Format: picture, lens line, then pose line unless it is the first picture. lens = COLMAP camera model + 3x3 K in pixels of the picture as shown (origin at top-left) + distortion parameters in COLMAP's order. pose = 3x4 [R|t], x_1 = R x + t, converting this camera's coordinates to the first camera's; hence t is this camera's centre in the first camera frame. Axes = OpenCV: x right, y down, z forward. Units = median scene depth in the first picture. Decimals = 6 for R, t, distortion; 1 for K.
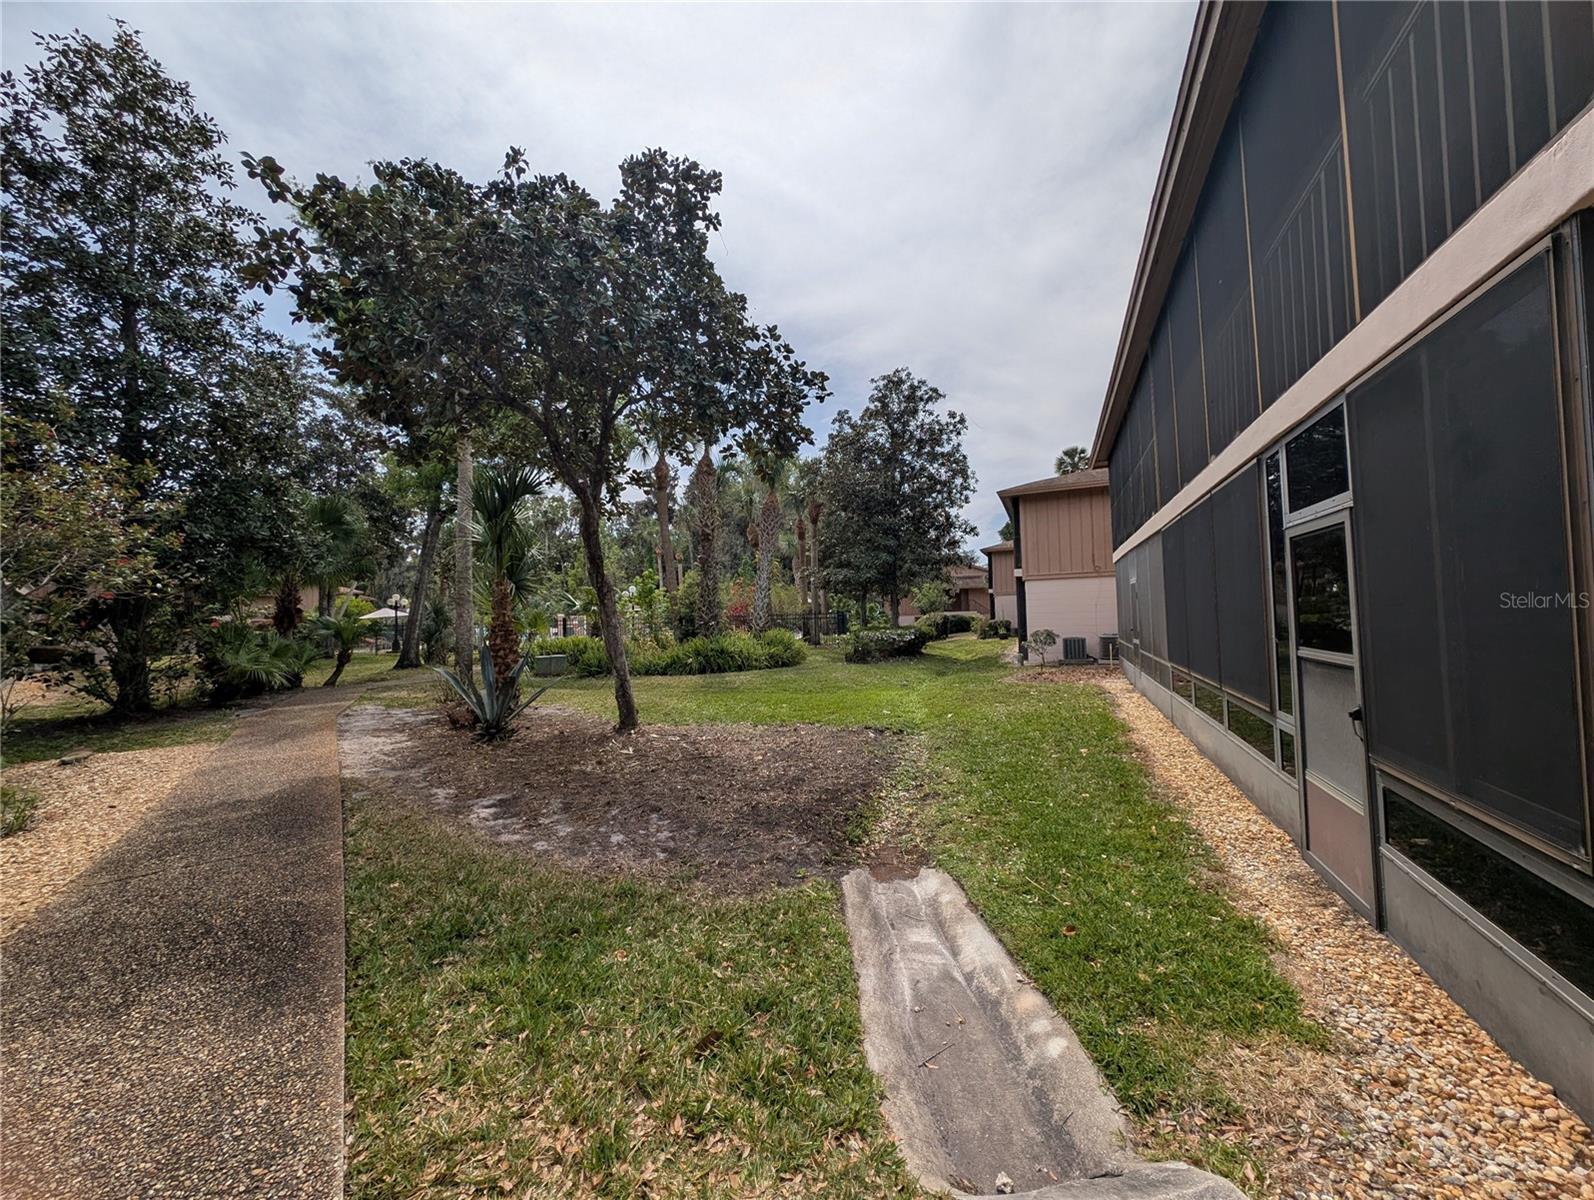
lens RADIAL K [[599.9, 0, 796.6], [0, 599.9, 597.4], [0, 0, 1]] dist [-0.000146, -0.001766]
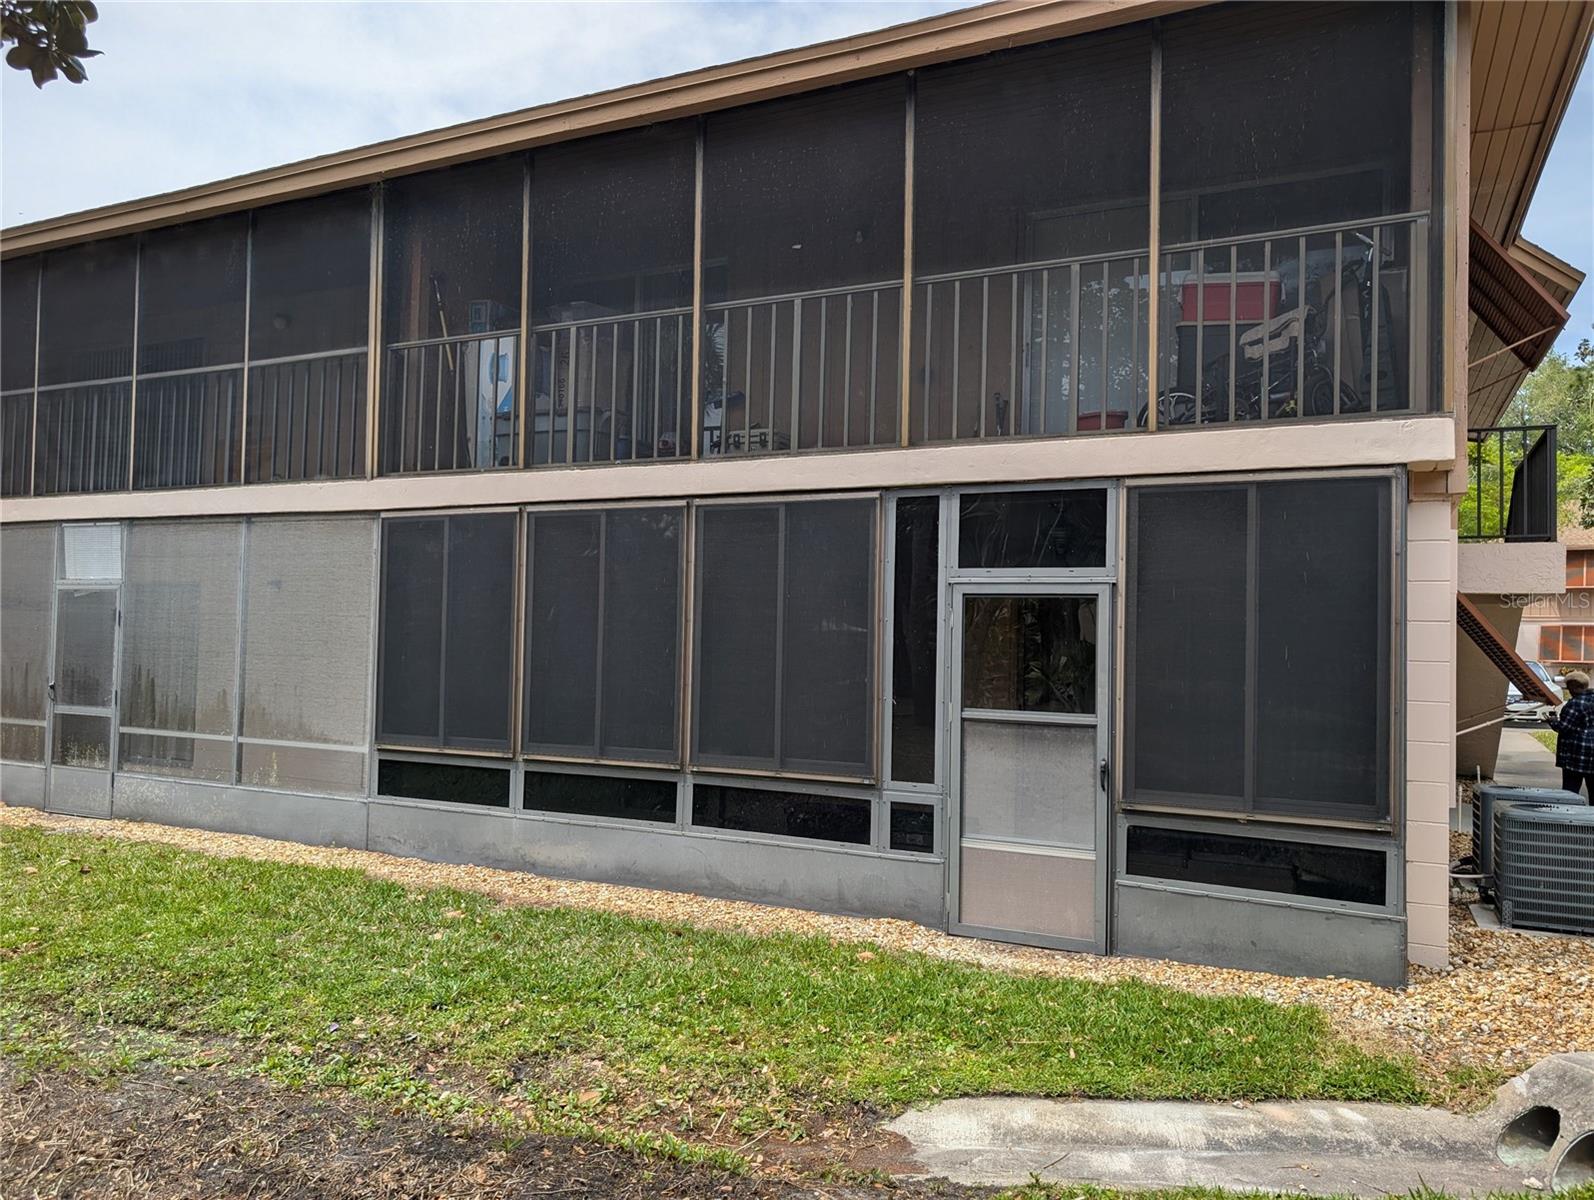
lens RADIAL K [[1149.9, 0, 801.8], [0, 1149.9, 593.1], [0, 0, 1]] dist [0.008249, -0.000286]
pose [[0.046112, 0.066838, 0.996698, -1.247528], [-0.061397, 0.996062, -0.063955, 0.041993], [-0.997048, -0.058246, 0.050034, 1.457663]]
